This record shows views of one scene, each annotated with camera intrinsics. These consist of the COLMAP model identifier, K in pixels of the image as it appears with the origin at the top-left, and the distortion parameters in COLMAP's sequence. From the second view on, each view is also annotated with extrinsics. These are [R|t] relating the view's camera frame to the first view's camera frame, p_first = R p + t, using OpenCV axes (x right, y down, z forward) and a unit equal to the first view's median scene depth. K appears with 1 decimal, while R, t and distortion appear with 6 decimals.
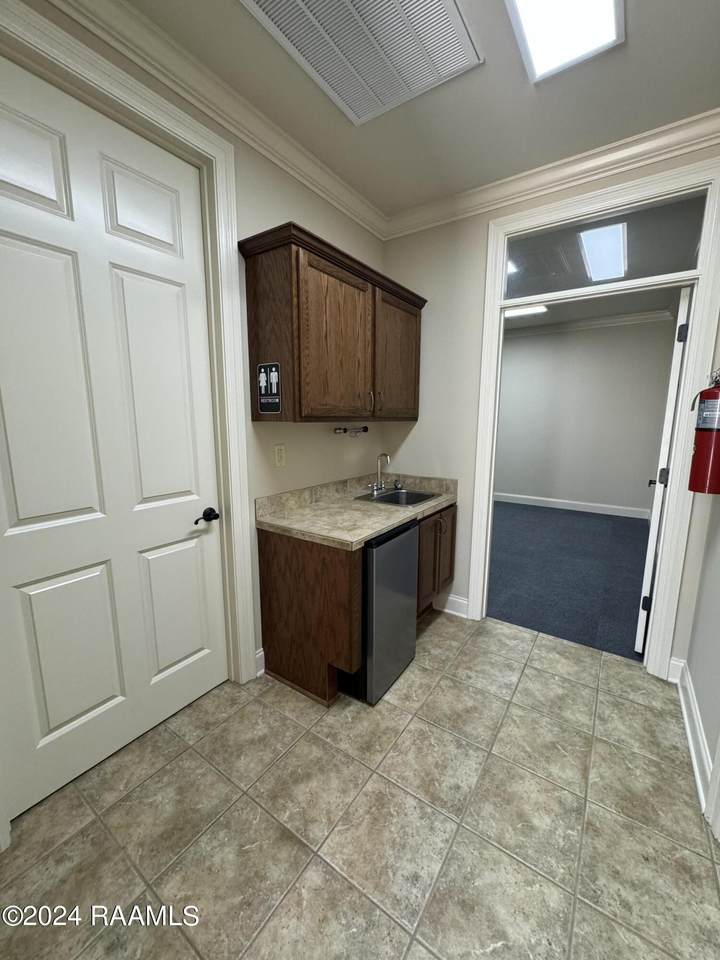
lens RADIAL K [[383.5, 0, 362.1], [0, 383.5, 477.8], [0, 0, 1]] dist [-0.001849, 0.000271]
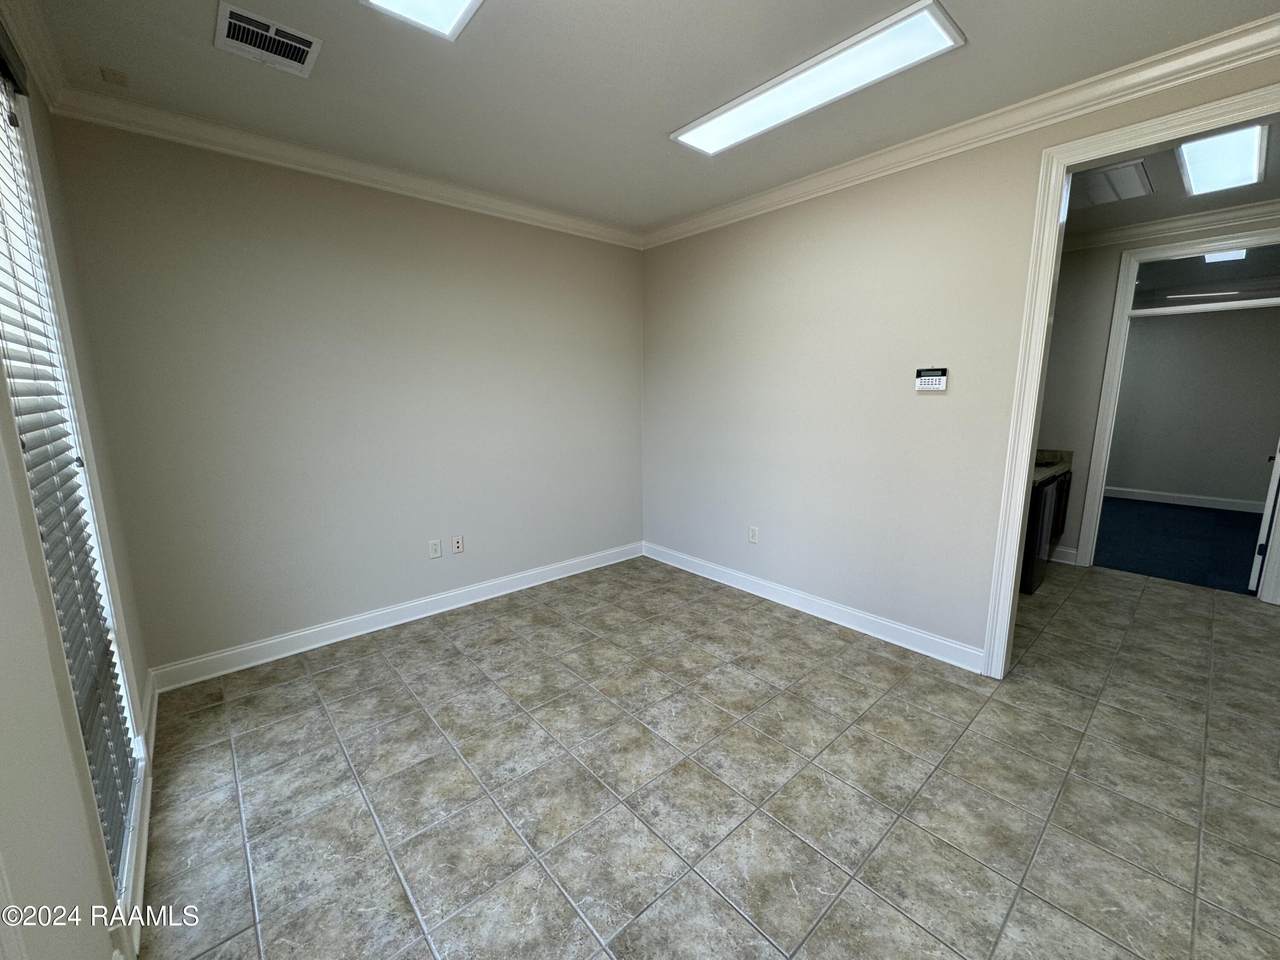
lens RADIAL K [[511.3, 0, 637.7], [0, 511.3, 479.3], [0, 0, 1]] dist [-0.001849, 0.000271]
pose [[0.969218, 0.037921, -0.243265, -0.849841], [-0.036262, 0.999278, 0.011294, 0.152404], [0.243518, -0.002125, 0.969894, -1.127800]]
